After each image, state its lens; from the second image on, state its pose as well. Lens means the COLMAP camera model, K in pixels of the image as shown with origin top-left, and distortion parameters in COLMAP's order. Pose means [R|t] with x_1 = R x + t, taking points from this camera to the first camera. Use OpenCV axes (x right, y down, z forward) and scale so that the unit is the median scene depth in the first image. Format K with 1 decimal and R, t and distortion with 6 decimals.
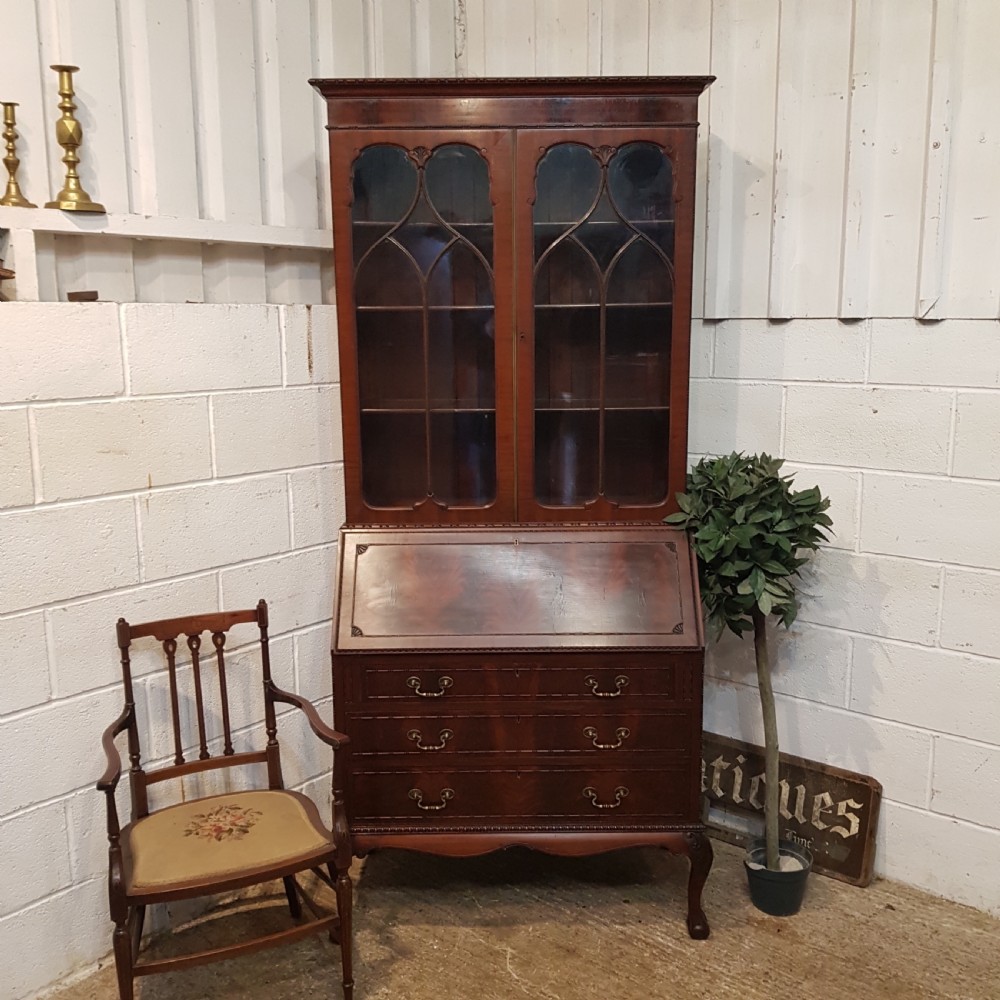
lens RADIAL K [[1063.2, 0, 507.6], [0, 1063.2, 497.6], [0, 0, 1]] dist [0.106270, -0.209274]
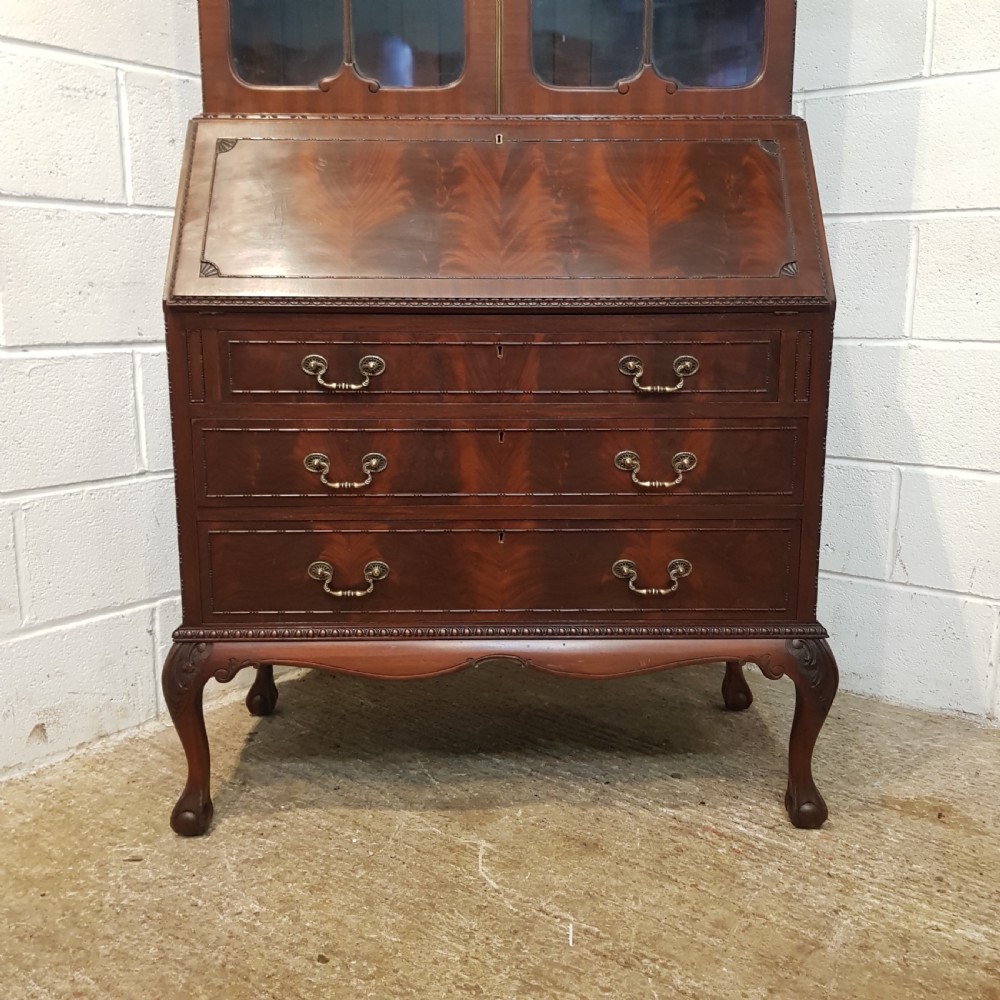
lens RADIAL K [[1052.9, 0, 504.0], [0, 1052.9, 491.8], [0, 0, 1]] dist [0.100717, -0.211921]
pose [[0.999867, 0.005592, 0.015297, 0.003102], [-0.005583, 0.999984, -0.000638, 0.233693], [-0.015301, 0.000552, 0.999883, 0.433994]]
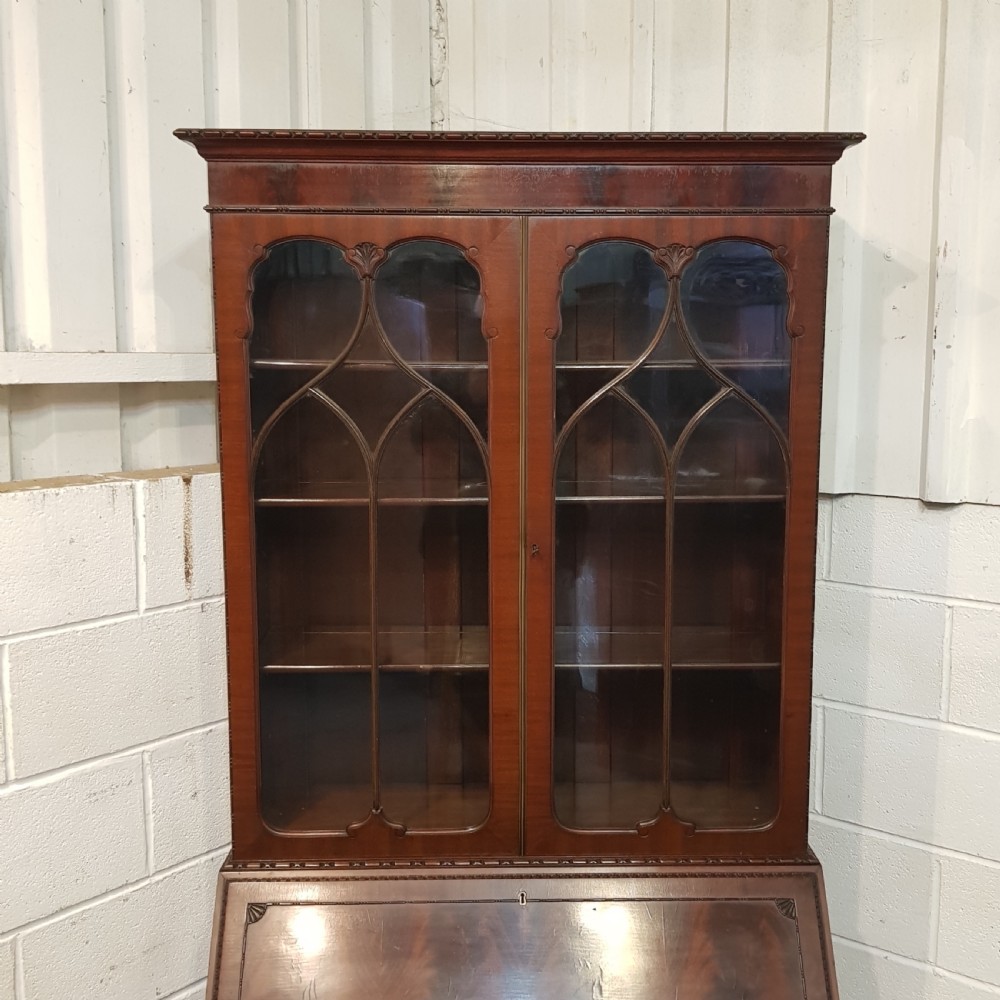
lens RADIAL K [[1192.2, 0, 519.1], [0, 1192.2, 475.8], [0, 0, 1]] dist [0.139084, -0.301143]
pose [[0.999761, 0.006739, 0.020793, -0.009188], [-0.005479, 0.998181, -0.060036, -0.151297], [-0.021160, 0.059908, 0.997980, 0.326645]]
